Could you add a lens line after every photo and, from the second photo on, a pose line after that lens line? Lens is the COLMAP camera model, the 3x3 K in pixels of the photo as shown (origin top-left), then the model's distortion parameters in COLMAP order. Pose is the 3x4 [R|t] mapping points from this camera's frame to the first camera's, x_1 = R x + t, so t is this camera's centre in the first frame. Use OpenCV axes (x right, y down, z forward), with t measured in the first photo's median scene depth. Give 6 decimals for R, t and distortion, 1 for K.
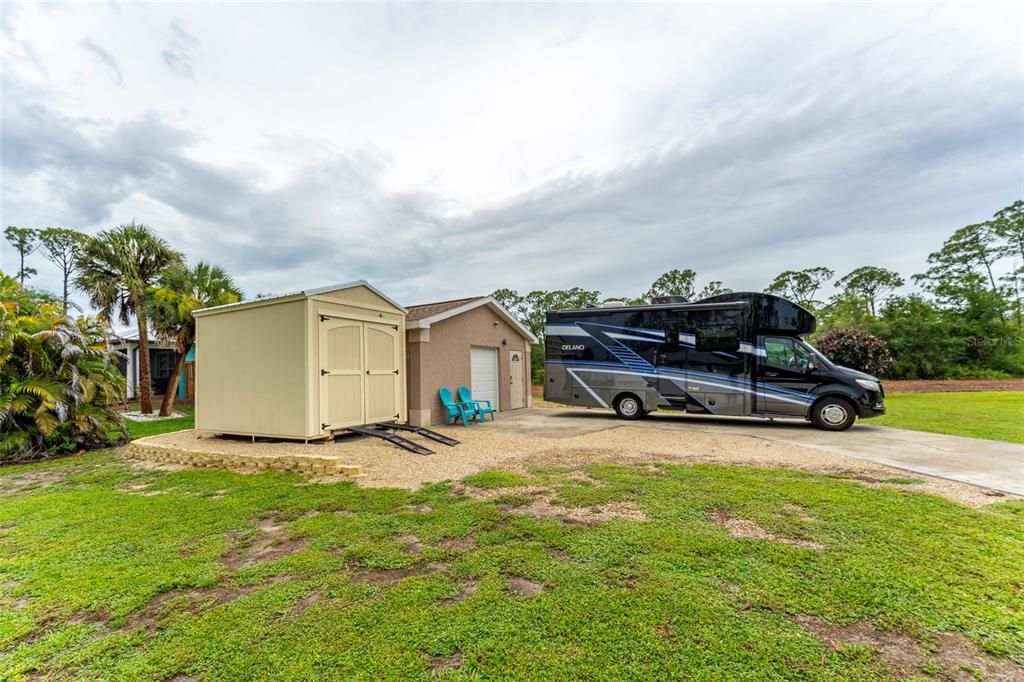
lens RADIAL K [[410.1, 0, 508.5], [0, 410.1, 346.1], [0, 0, 1]] dist [0.001042, -0.000015]
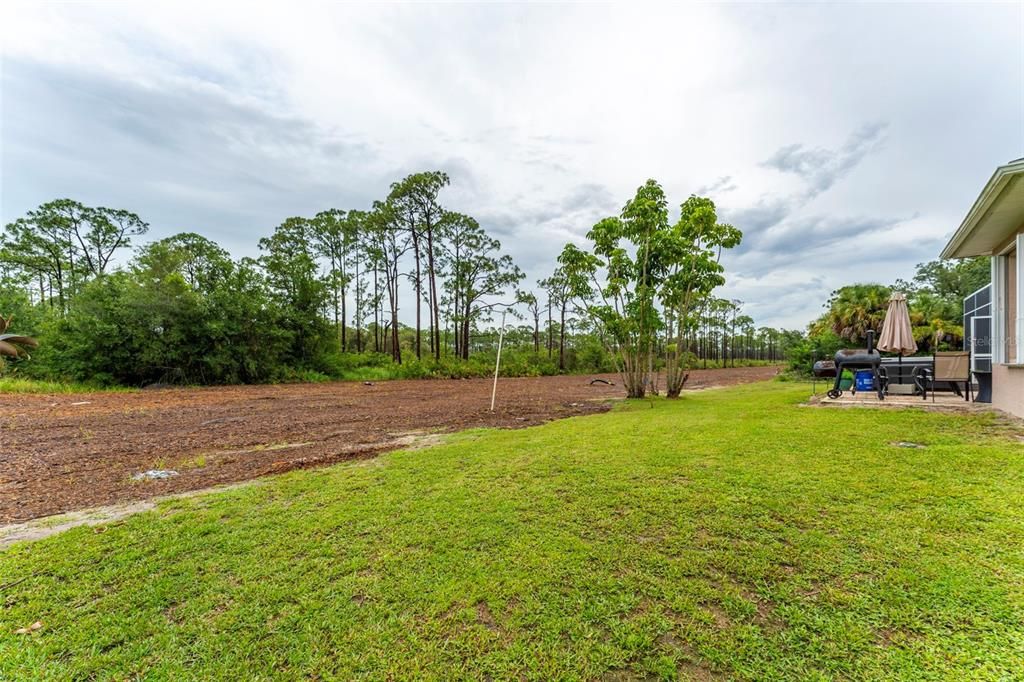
lens RADIAL K [[410.1, 0, 508.6], [0, 410.1, 370.9], [0, 0, 1]] dist [0.001042, -0.000015]
pose [[0.207593, 0.009610, 0.978168, 0.414070], [-0.081840, 0.996617, 0.007577, 0.016707], [-0.974786, -0.081626, 0.207677, 0.412895]]
